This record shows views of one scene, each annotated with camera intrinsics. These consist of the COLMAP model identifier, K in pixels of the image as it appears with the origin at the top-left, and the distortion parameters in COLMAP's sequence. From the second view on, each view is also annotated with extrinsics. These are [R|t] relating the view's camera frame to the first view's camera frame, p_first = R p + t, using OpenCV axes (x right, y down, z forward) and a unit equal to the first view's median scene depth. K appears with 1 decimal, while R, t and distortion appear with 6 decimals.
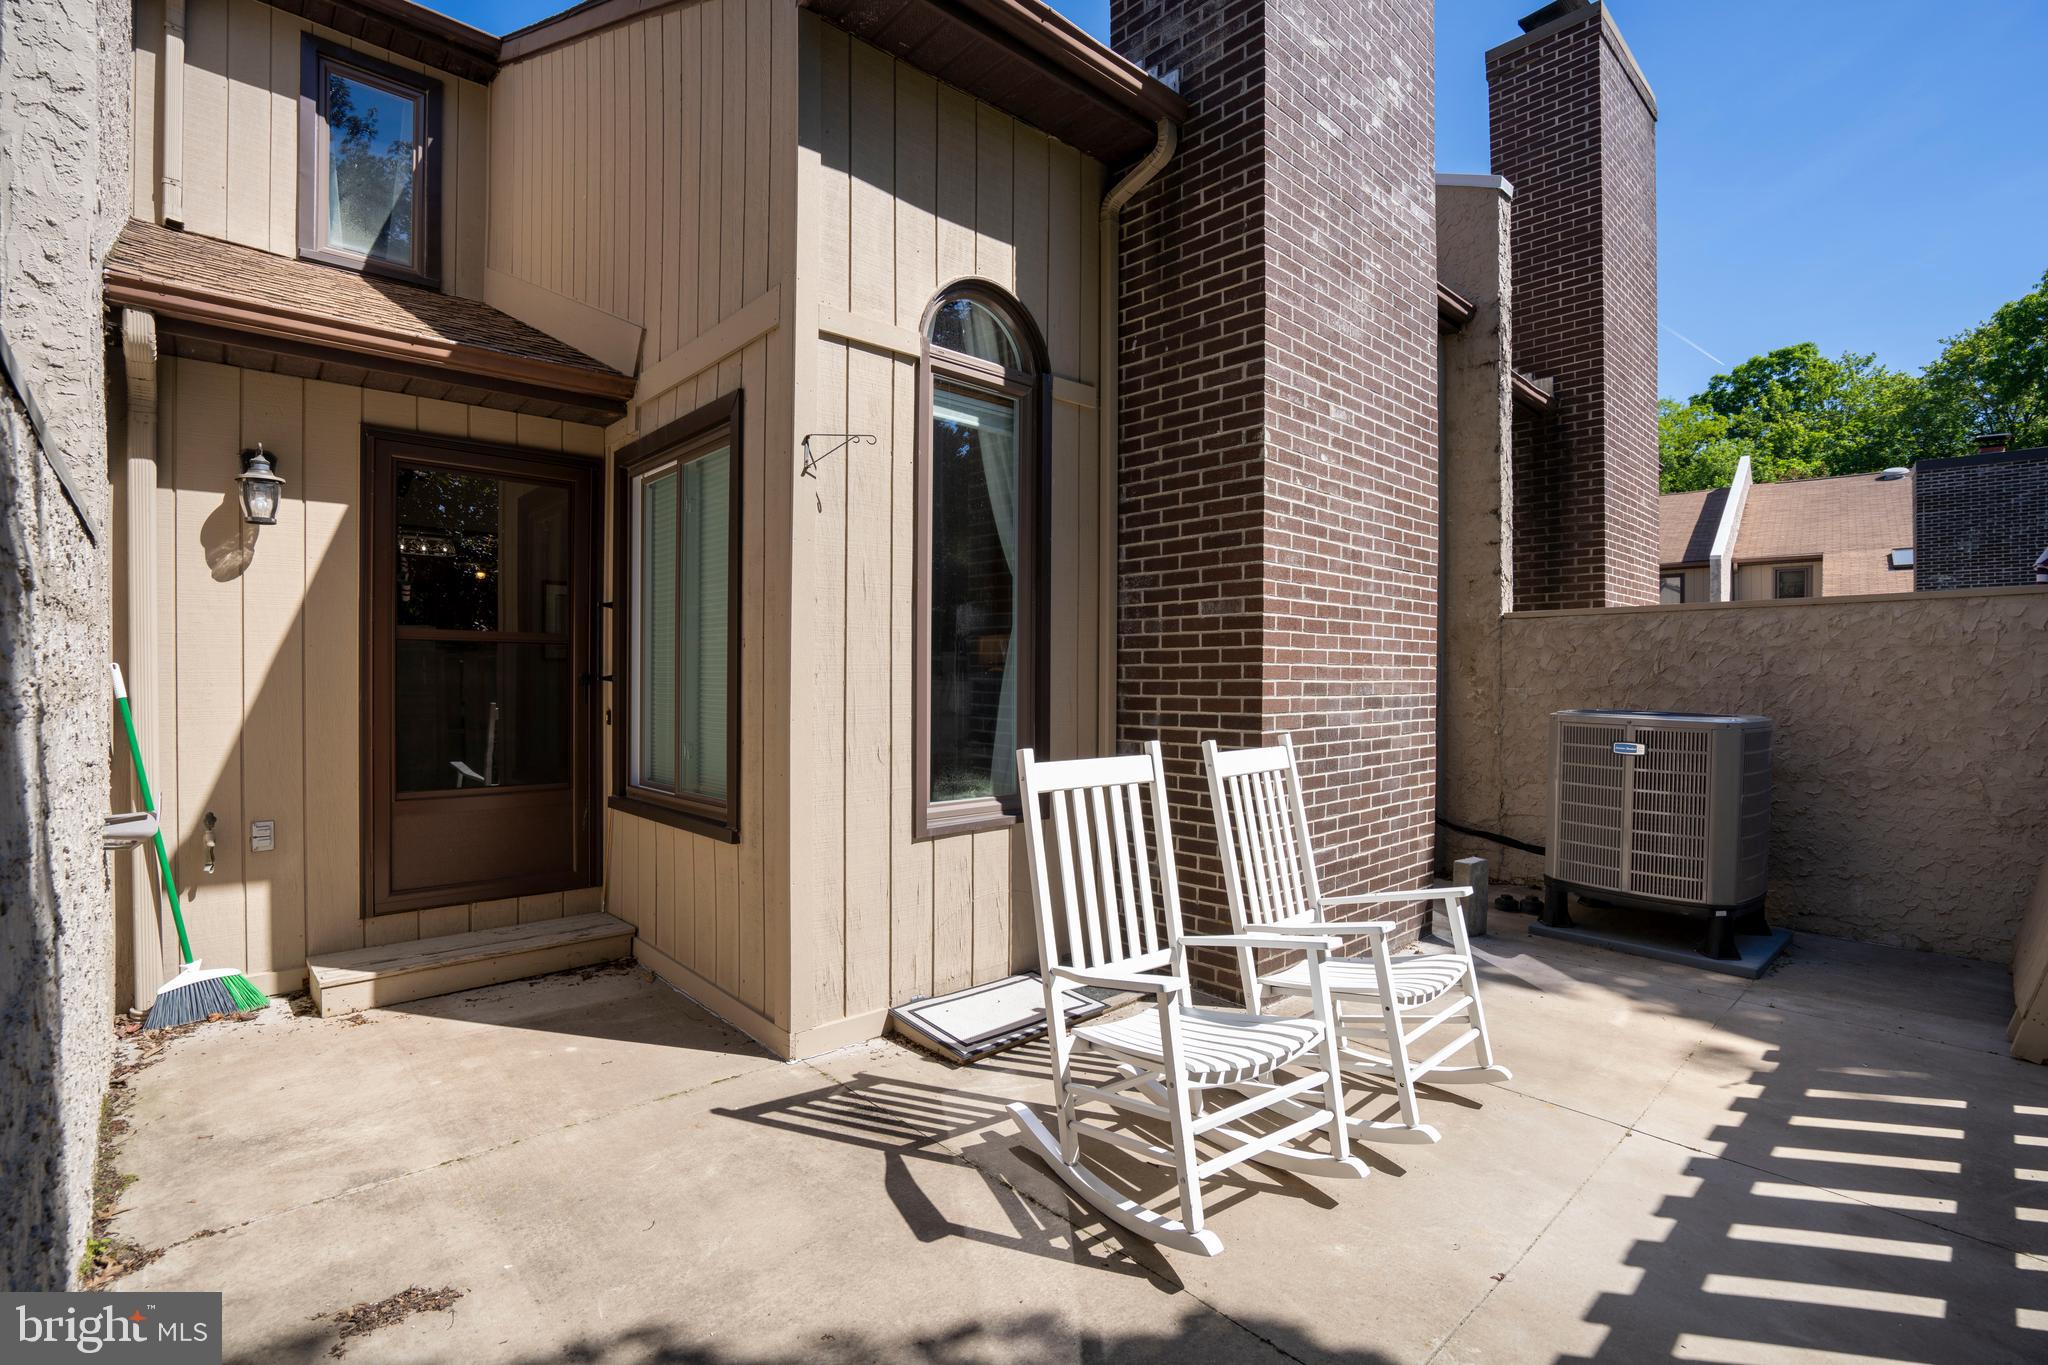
lens RADIAL K [[942.9, 0, 1016.1], [0, 942.9, 688.0], [0, 0, 1]] dist [-0.064893, 0.025189]
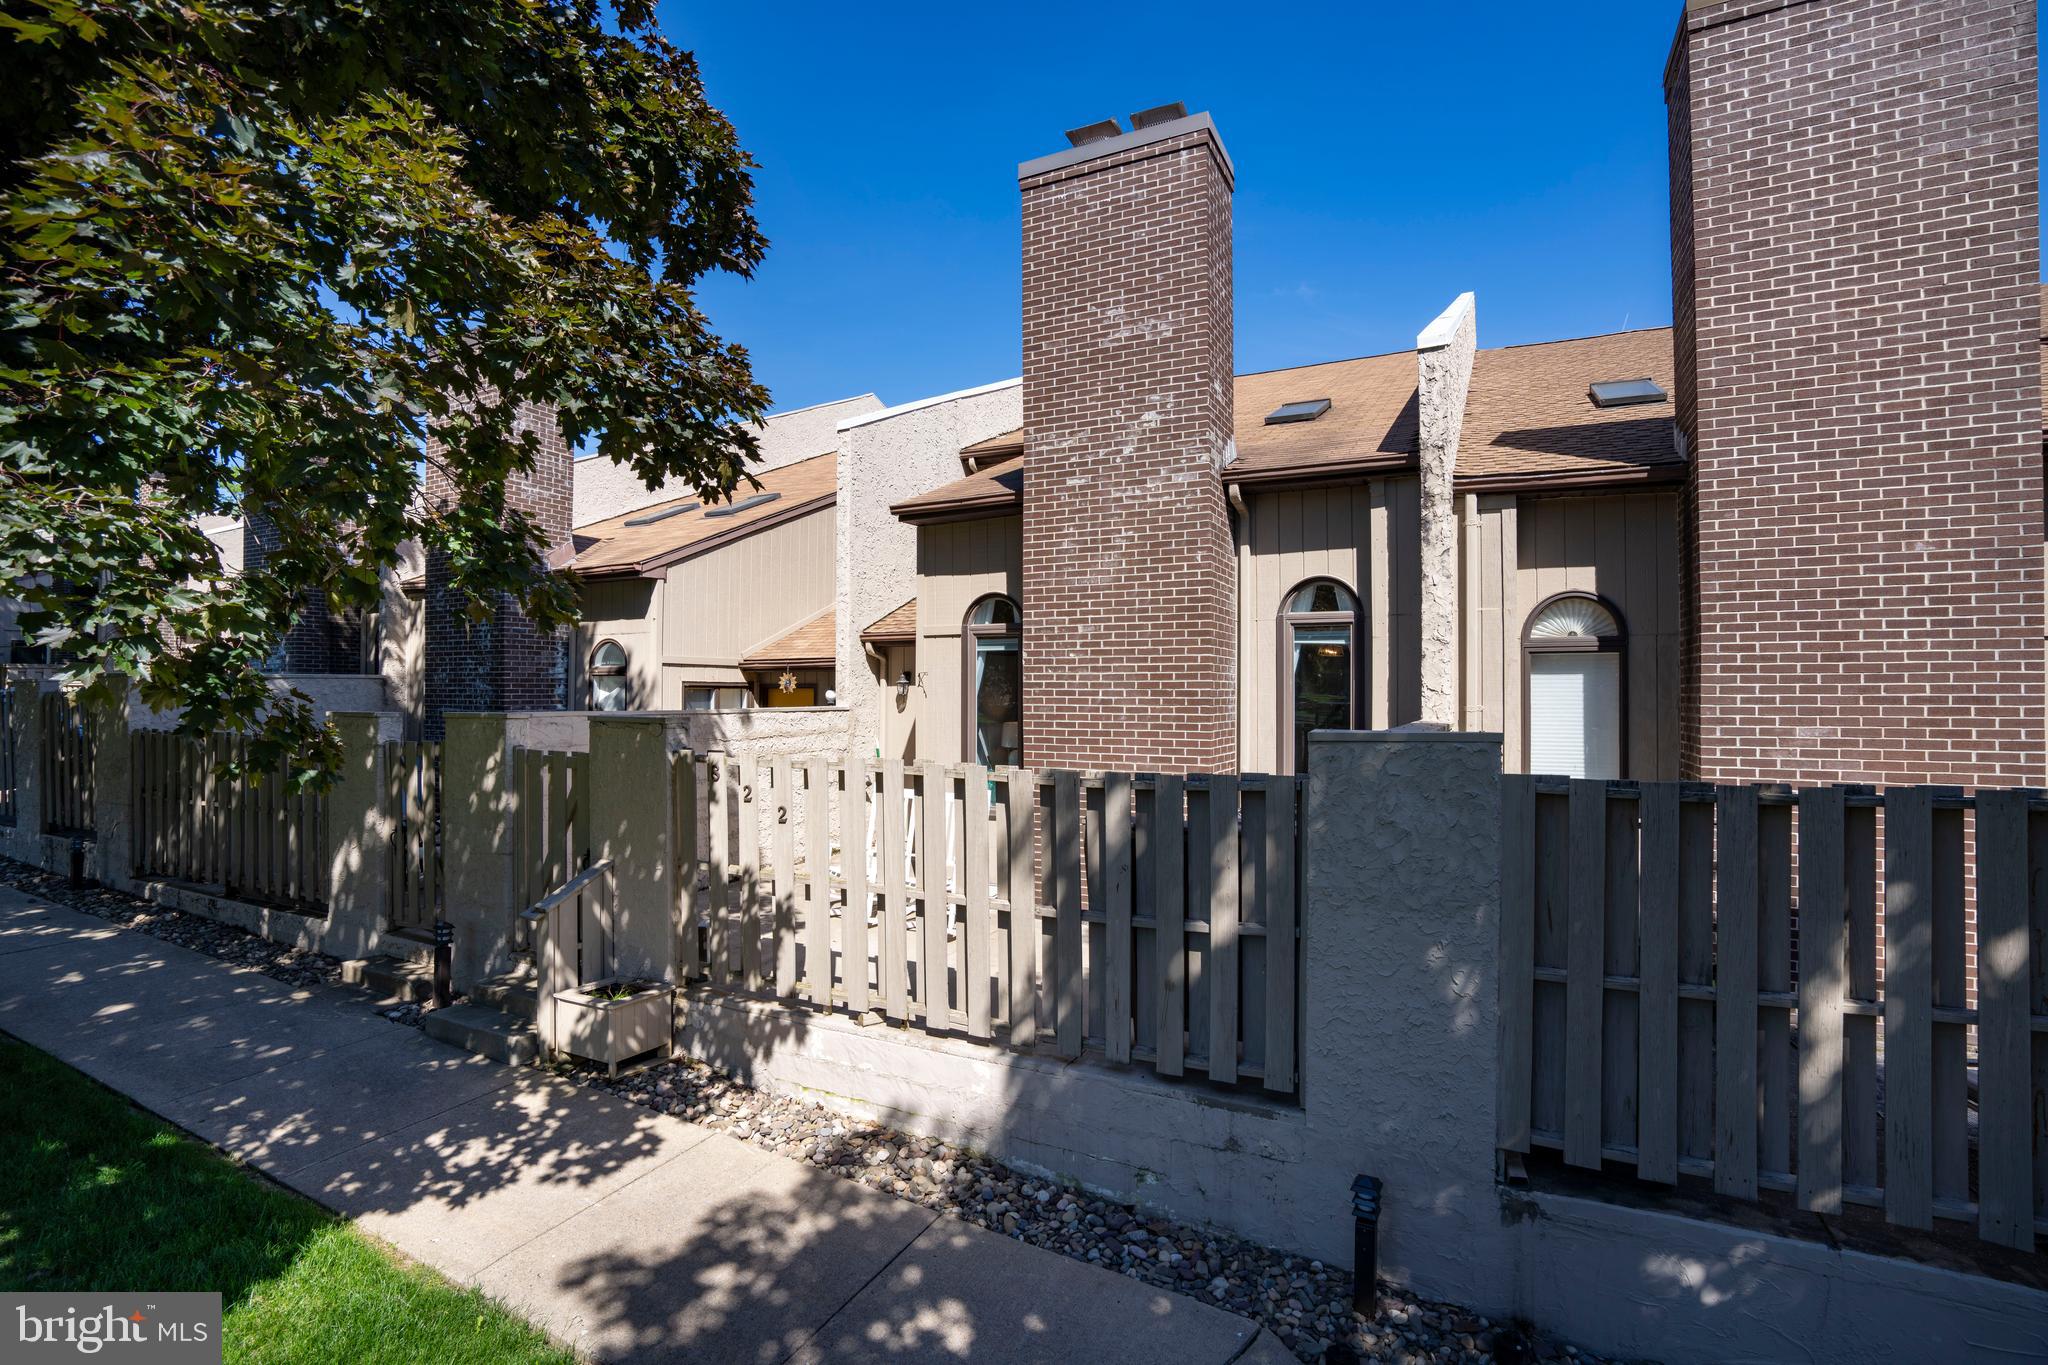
lens RADIAL K [[942.9, 0, 1016.1], [0, 942.9, 688.0], [0, 0, 1]] dist [-0.064893, 0.025189]
pose [[0.338949, -0.005627, -0.940788, 2.315103], [-0.007704, 0.999932, -0.008757, -0.169781], [0.940773, 0.010216, 0.338883, 0.231563]]
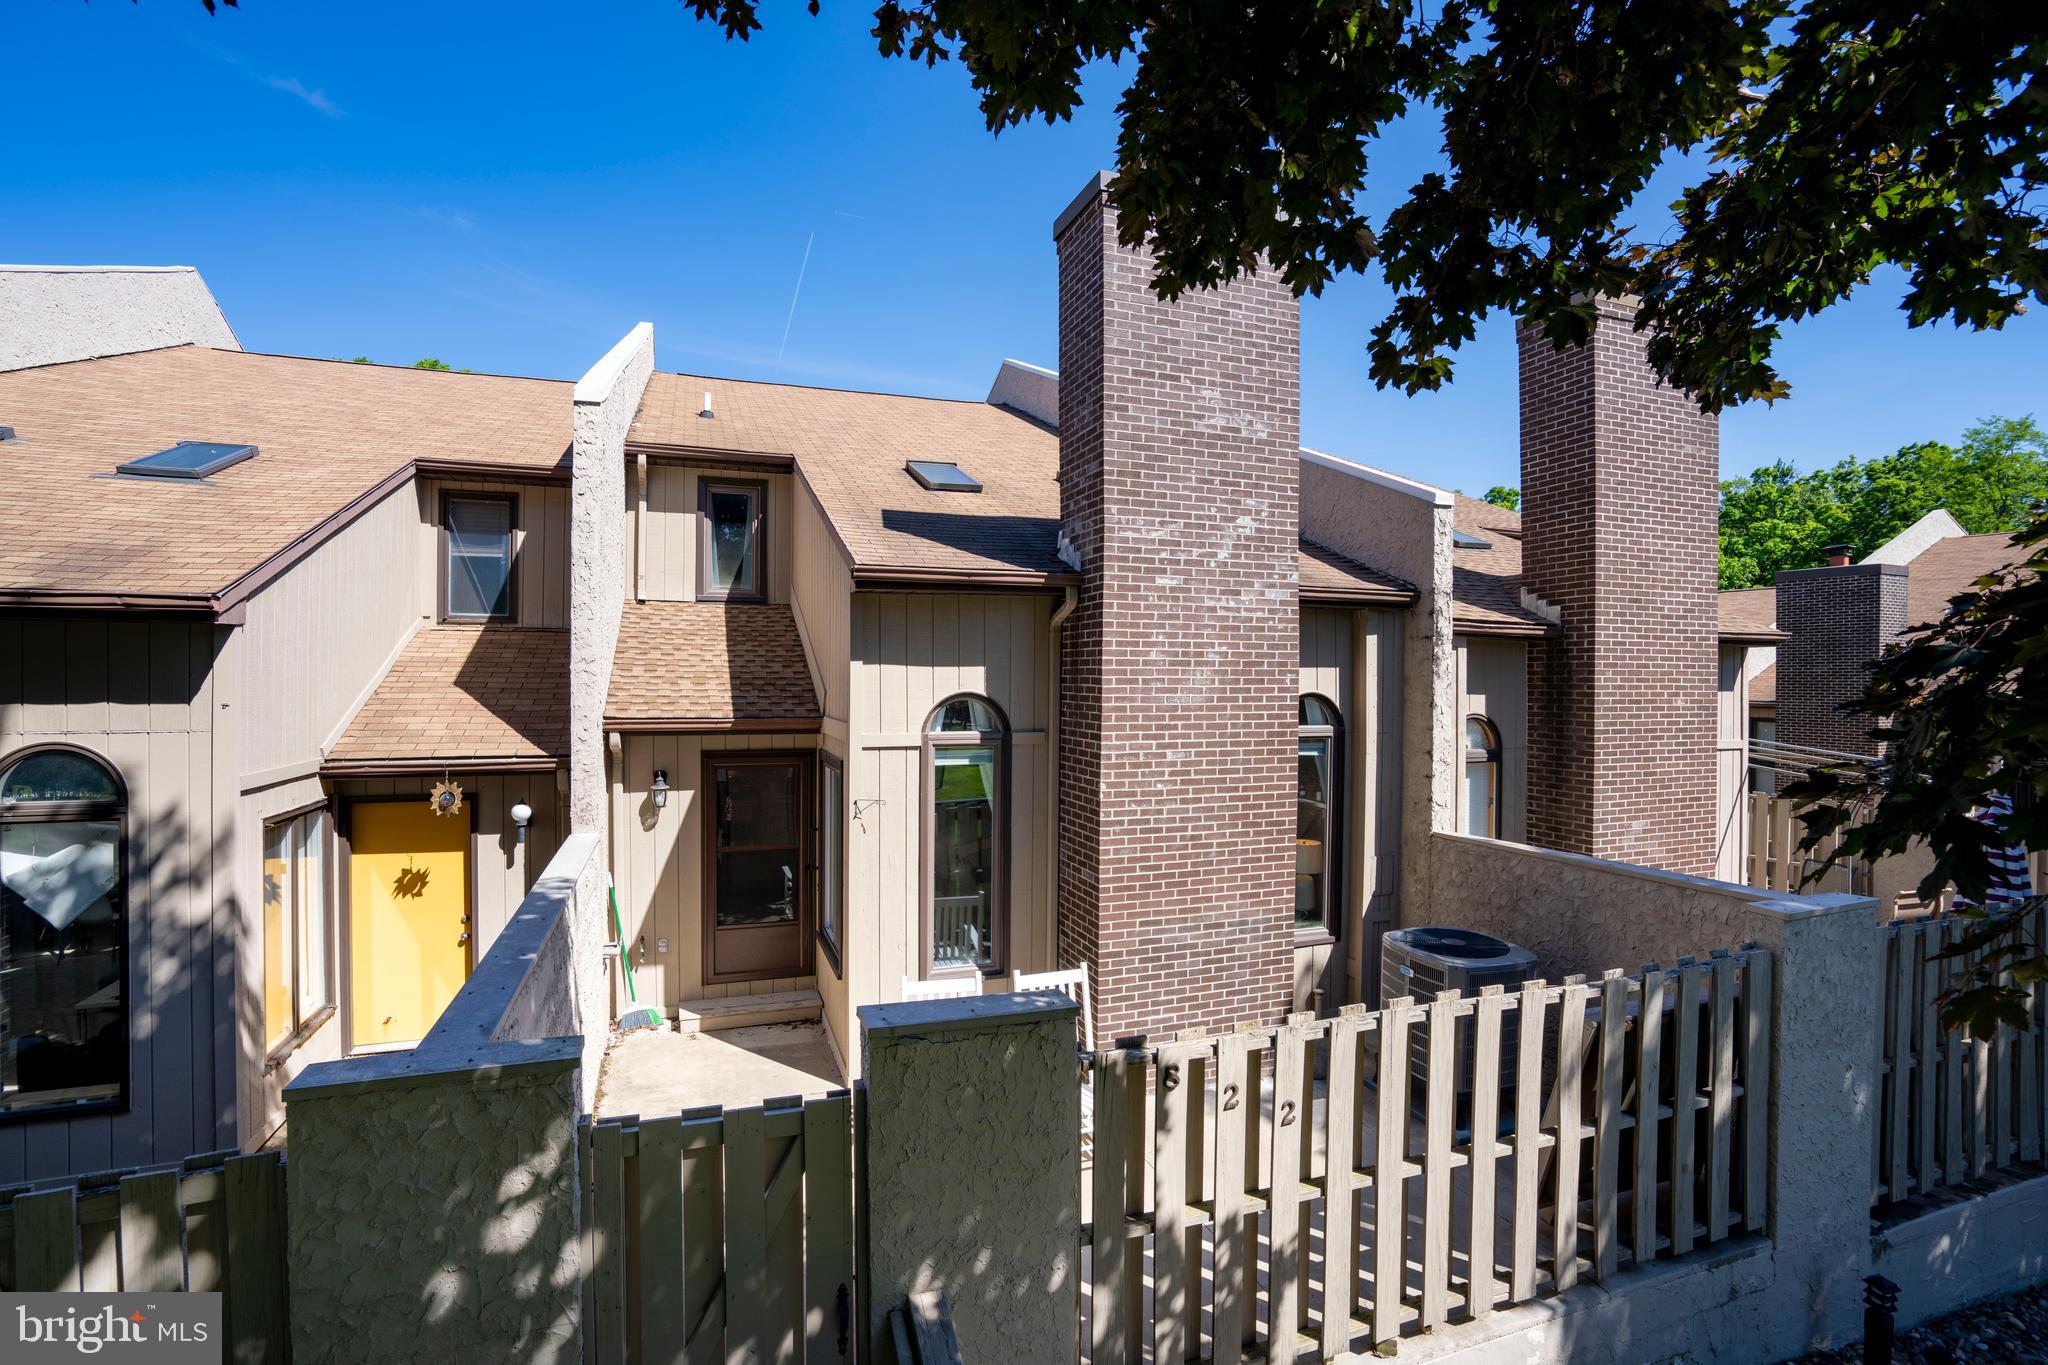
lens RADIAL K [[950.8, 0, 1020.3], [0, 950.8, 687.6], [0, 0, 1]] dist [-0.064717, 0.025467]
pose [[0.917120, 0.007288, -0.398545, 0.834033], [-0.006275, 0.999973, 0.003846, -0.457889], [0.398563, -0.001026, 0.917141, -0.707566]]
